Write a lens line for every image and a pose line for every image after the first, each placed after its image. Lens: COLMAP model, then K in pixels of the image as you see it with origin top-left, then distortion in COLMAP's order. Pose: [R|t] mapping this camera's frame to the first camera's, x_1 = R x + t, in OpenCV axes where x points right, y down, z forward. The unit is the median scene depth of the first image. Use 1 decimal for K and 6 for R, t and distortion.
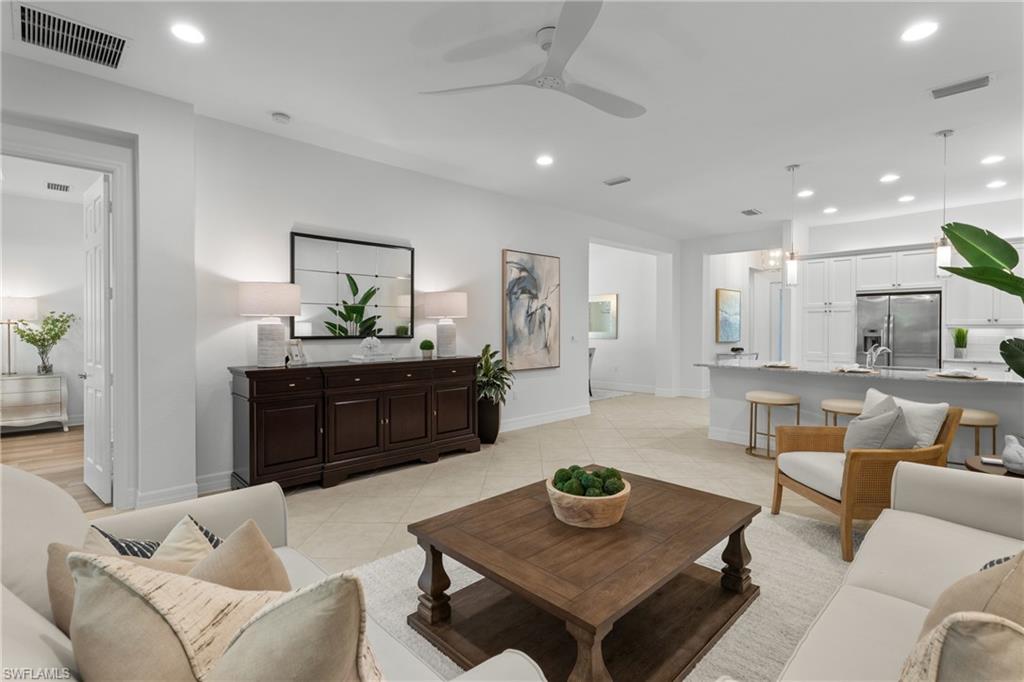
lens RADIAL K [[480.8, 0, 512.6], [0, 480.8, 334.6], [0, 0, 1]] dist [-0.001111, 0.002886]
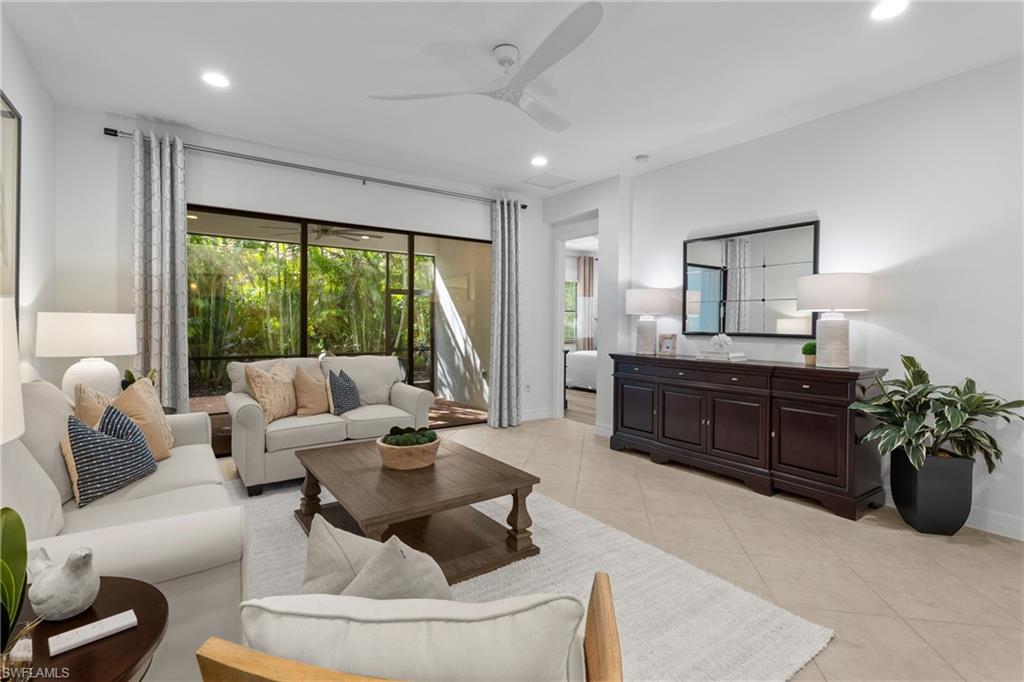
lens RADIAL K [[480.8, 0, 507.5], [0, 480.8, 332.5], [0, 0, 1]] dist [-0.001111, 0.002886]
pose [[-0.156117, 0.020045, -0.987535, 0.512542], [-0.022555, 0.999461, 0.023853, -0.008452], [0.987481, 0.025997, -0.155581, 0.525135]]
